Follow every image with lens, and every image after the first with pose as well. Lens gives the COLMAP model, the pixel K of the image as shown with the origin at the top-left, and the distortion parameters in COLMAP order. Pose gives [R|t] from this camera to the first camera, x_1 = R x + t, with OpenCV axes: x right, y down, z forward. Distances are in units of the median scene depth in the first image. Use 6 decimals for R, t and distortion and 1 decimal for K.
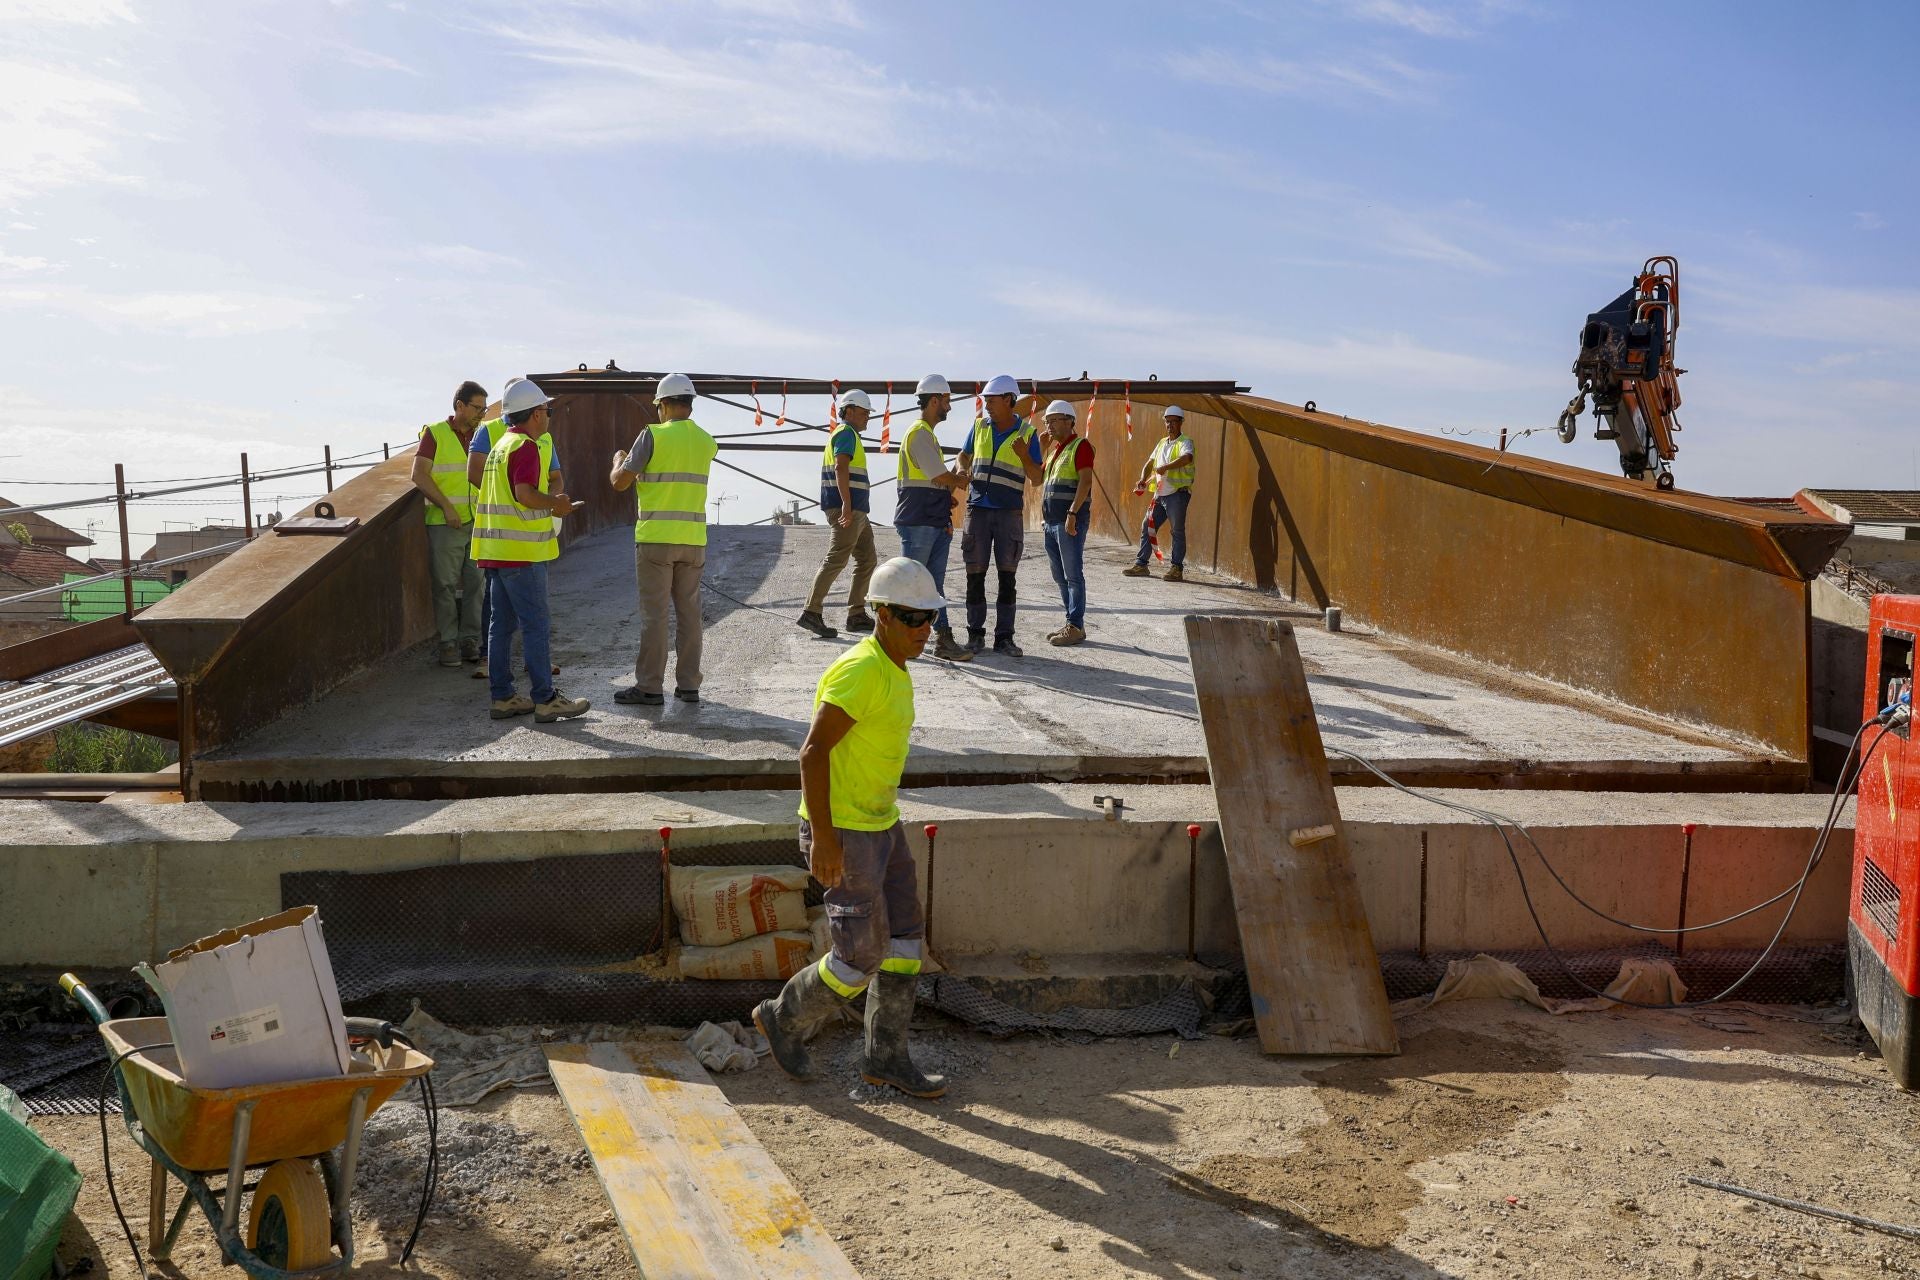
lens RADIAL K [[1442.0, 0, 957.9], [0, 1442.0, 641.9], [0, 0, 1]] dist [-0.008674, -0.002385]
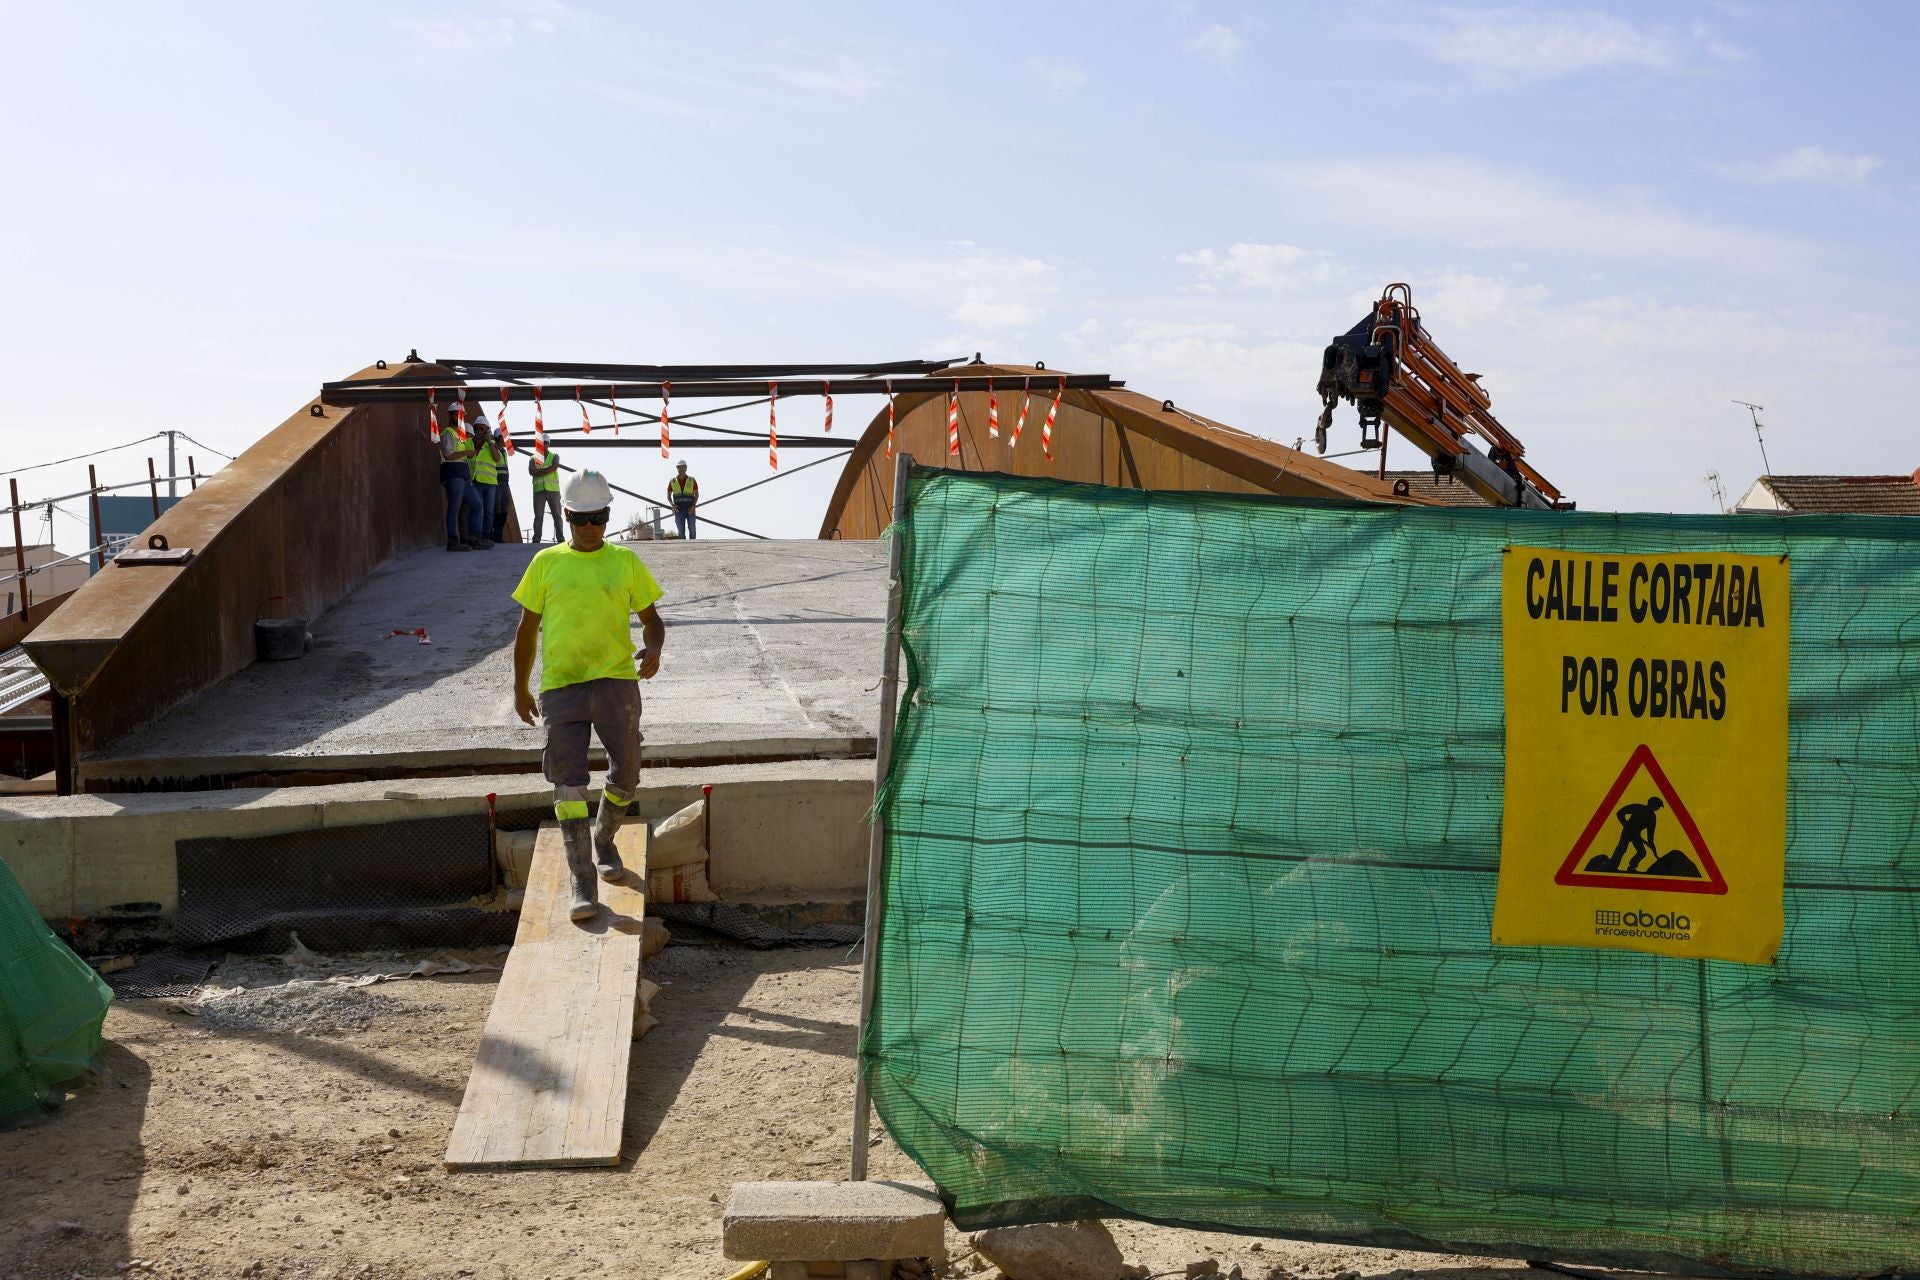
lens RADIAL K [[1950.3, 0, 1030.3], [0, 1950.3, 675.7], [0, 0, 1]] dist [-0.023797, 0.000000]
pose [[0.996965, -0.027953, 0.072661, 0.114367], [0.028474, 0.999576, -0.006148, 0.041401], [-0.072459, 0.008198, 0.997338, -0.574198]]
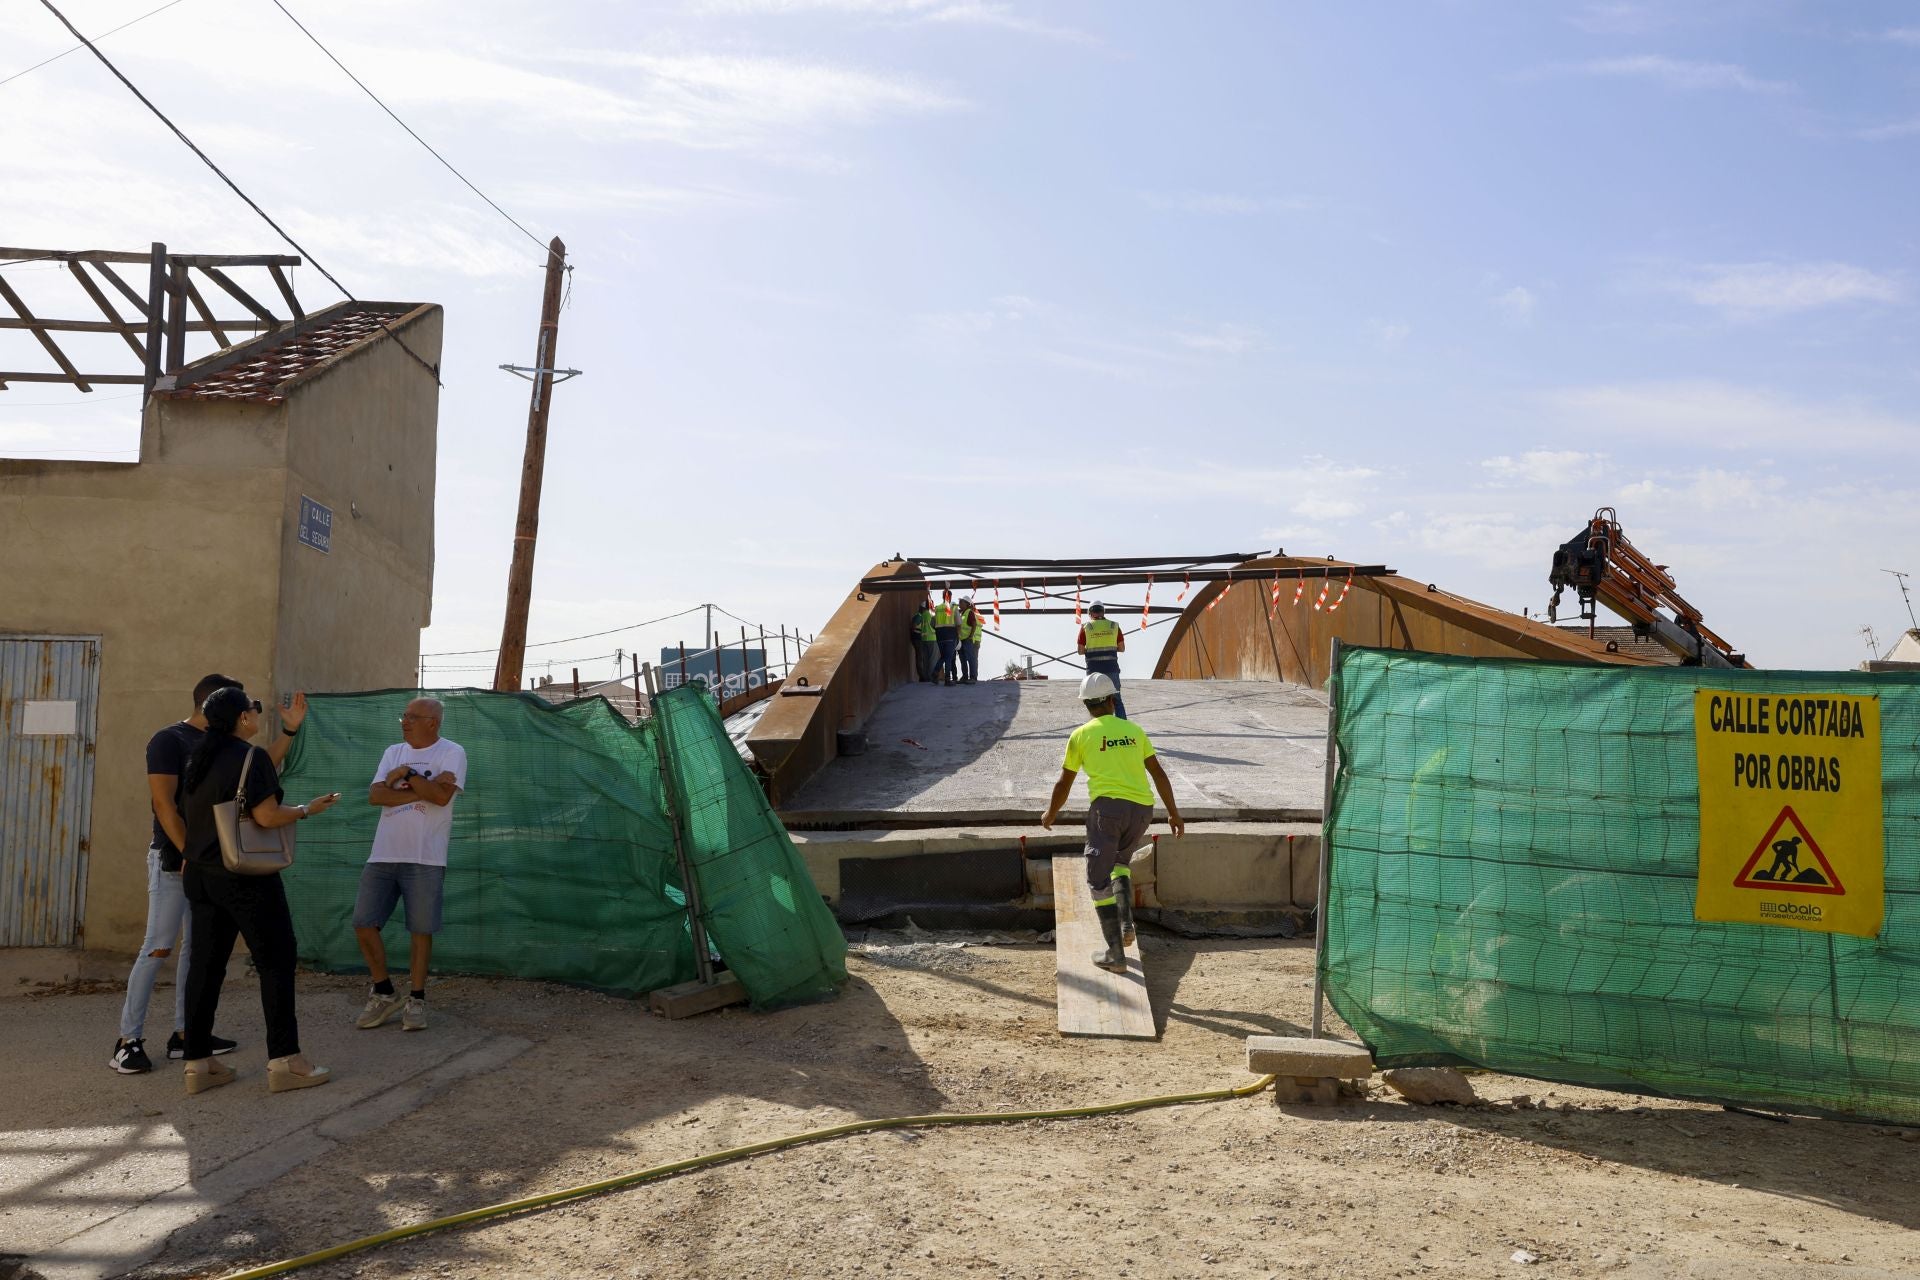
lens RADIAL K [[1442.0, 0, 957.5], [0, 1442.0, 637.4], [0, 0, 1]] dist [-0.008674, -0.002385]
pose [[0.987713, -0.024991, -0.154266, 0.020892], [0.008261, 0.994100, -0.108156, 0.056461], [0.156059, 0.105552, 0.982092, -0.845513]]
